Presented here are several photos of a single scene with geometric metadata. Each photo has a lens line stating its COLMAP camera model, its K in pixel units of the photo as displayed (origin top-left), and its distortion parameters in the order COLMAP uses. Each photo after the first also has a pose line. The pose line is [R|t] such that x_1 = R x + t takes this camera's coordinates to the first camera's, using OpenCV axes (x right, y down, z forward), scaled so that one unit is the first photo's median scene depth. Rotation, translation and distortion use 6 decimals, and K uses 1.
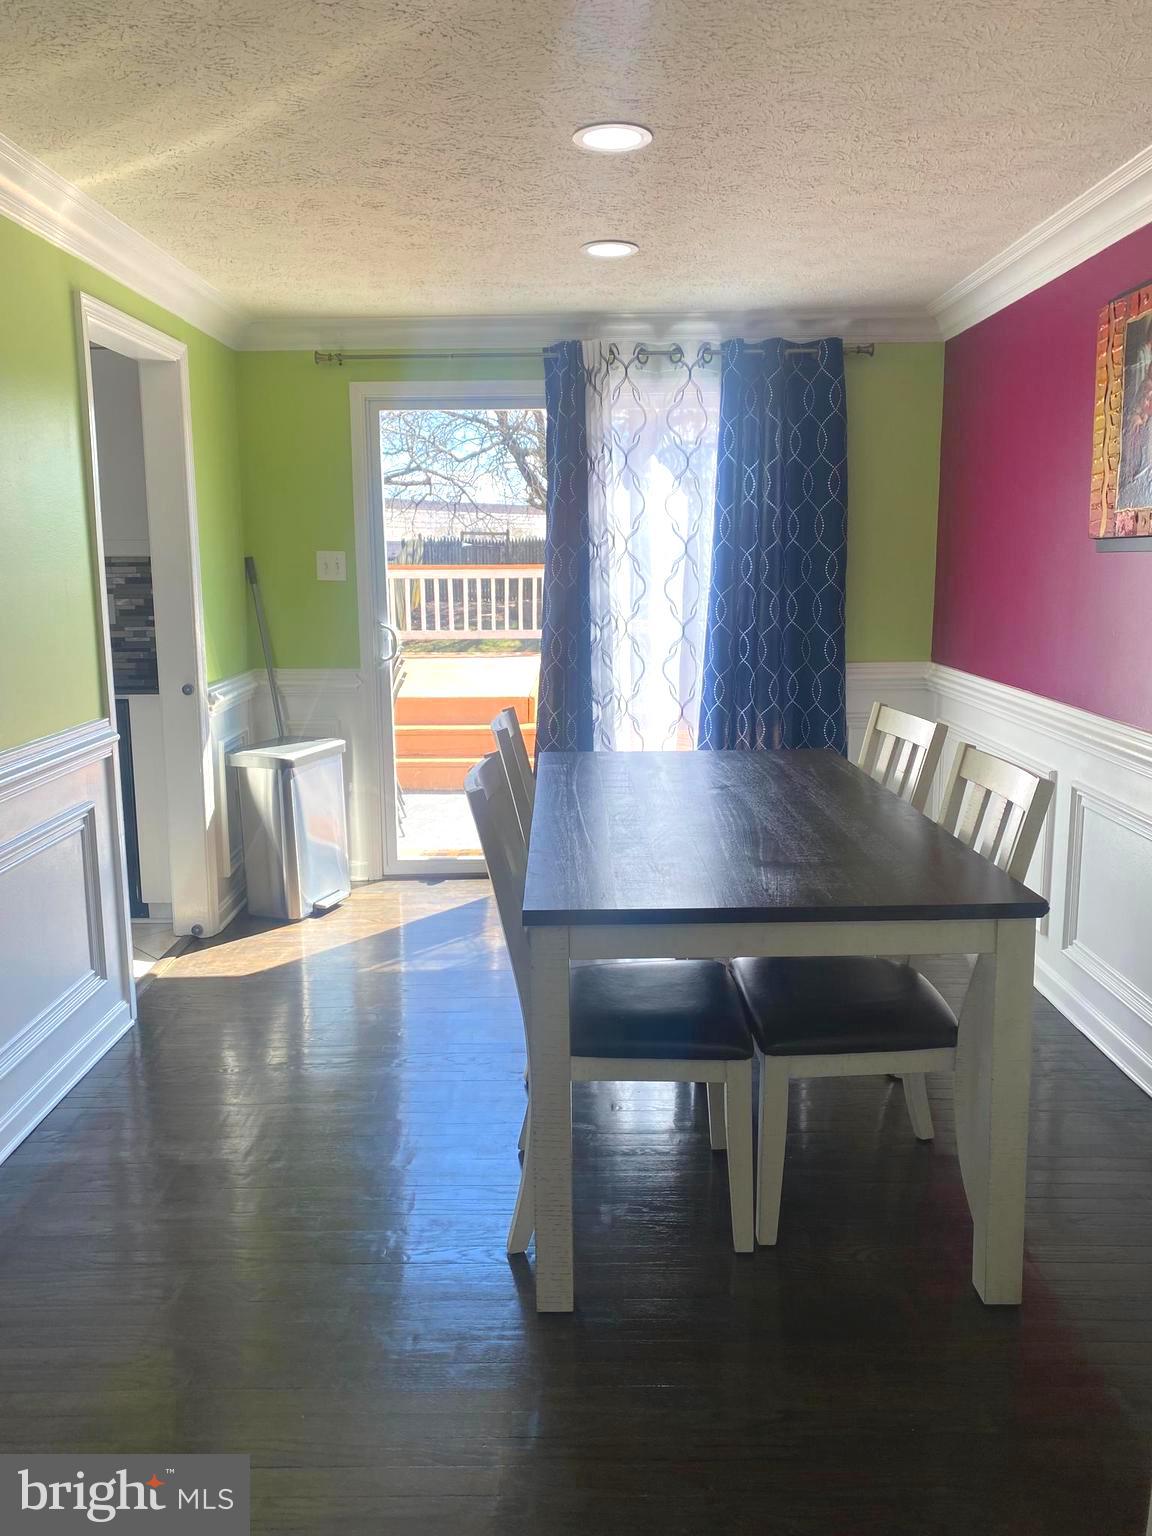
lens RADIAL K [[1190.9, 0, 582.8], [0, 1190.9, 760.2], [0, 0, 1]] dist [0.066957, -0.146189]
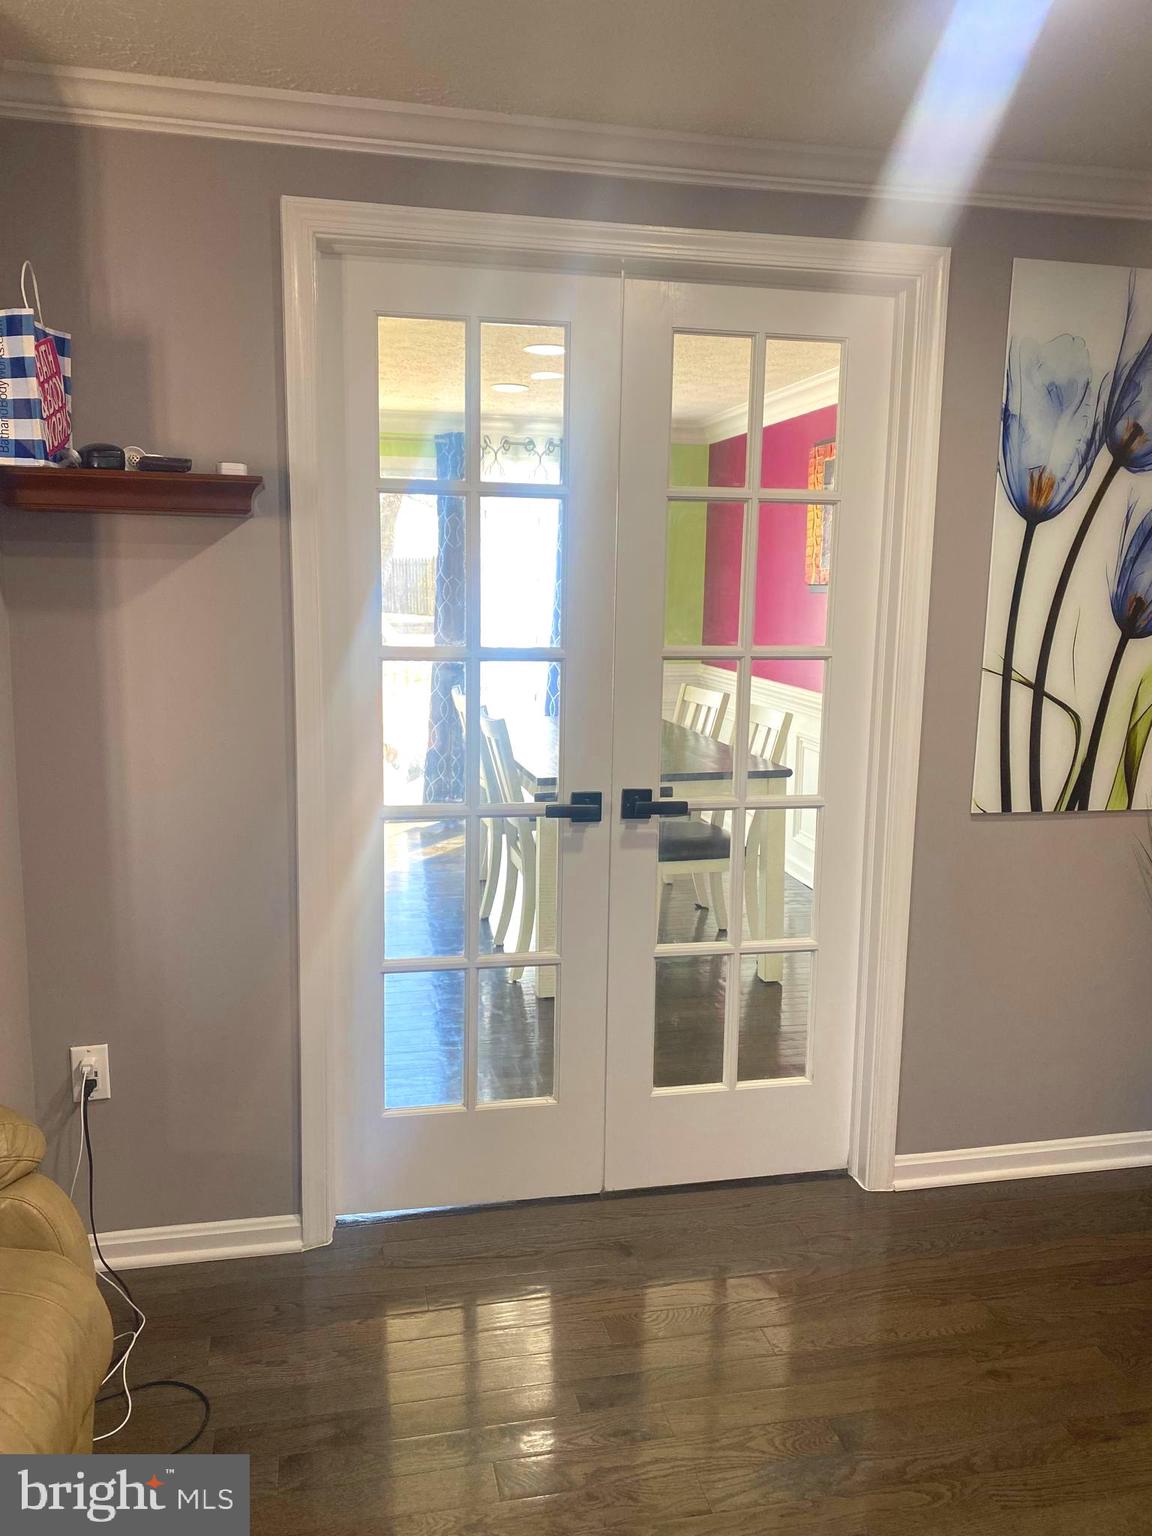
lens RADIAL K [[1164.6, 0, 578.0], [0, 1164.6, 756.4], [0, 0, 1]] dist [-0.000959, -0.009368]
pose [[0.977625, -0.004088, 0.210316, -0.165562], [0.007771, 0.999831, -0.016688, 0.055754], [-0.210212, 0.017949, 0.977491, -0.370367]]
